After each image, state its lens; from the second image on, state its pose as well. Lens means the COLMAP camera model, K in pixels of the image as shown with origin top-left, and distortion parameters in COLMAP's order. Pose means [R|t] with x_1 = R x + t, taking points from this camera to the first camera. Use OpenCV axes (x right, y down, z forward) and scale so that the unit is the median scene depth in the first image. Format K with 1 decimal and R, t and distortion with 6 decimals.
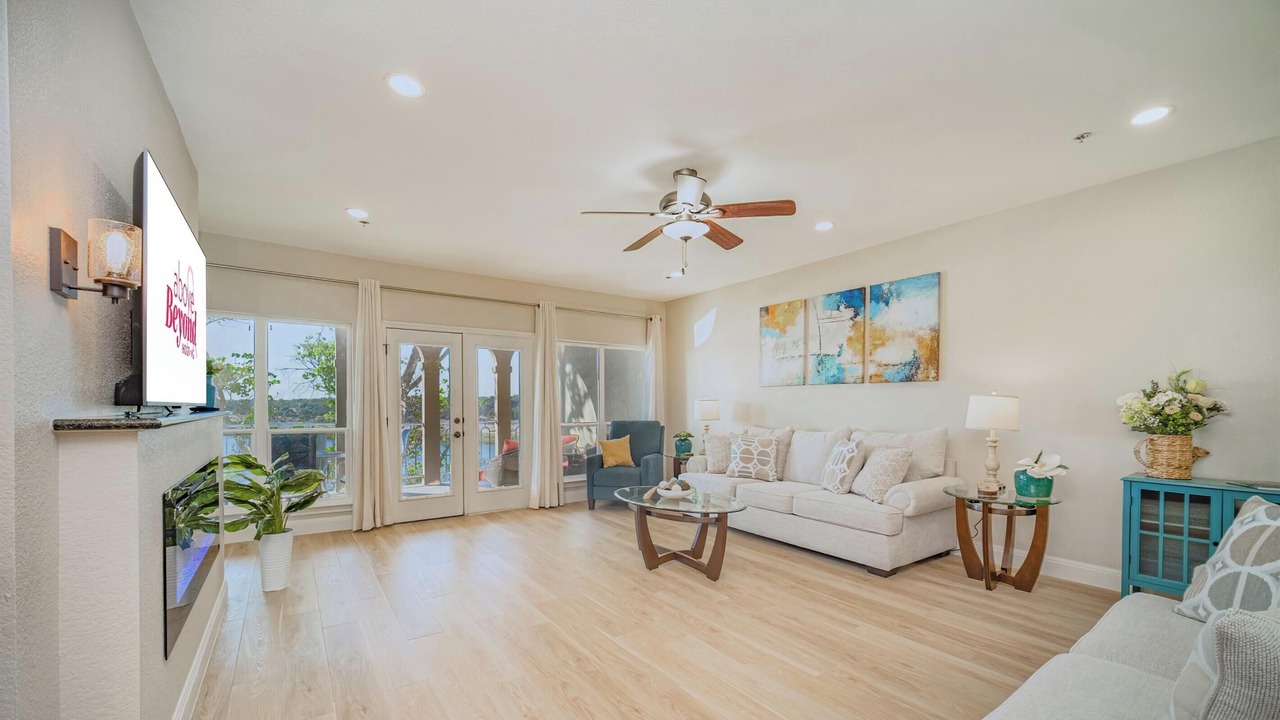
lens RADIAL K [[515.5, 0, 641.9], [0, 515.5, 413.9], [0, 0, 1]] dist [0.000758, 0.000126]
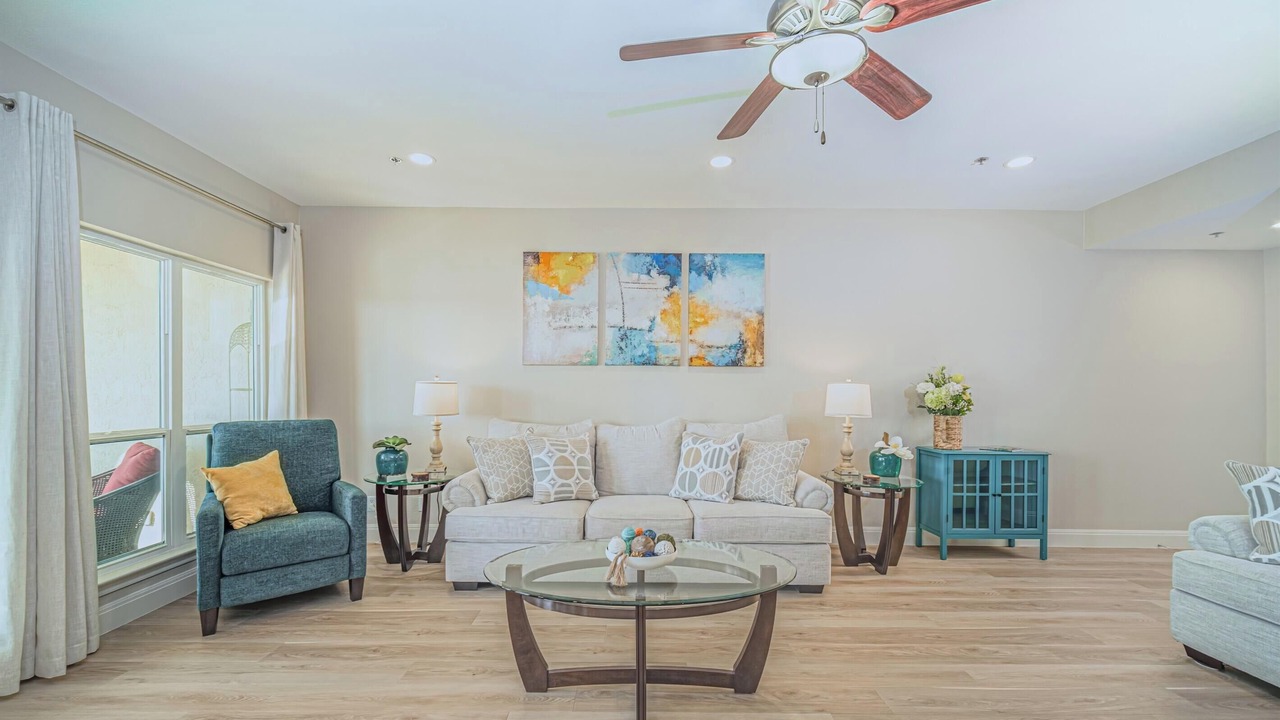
lens RADIAL K [[521.5, 0, 642.9], [0, 521.5, 391.1], [0, 0, 1]] dist [0.002036, 0.000242]
pose [[0.563109, 0.001866, 0.826381, -0.310826], [0.010792, 0.999896, -0.009612, -0.010274], [-0.826312, 0.014331, 0.563030, 0.557103]]
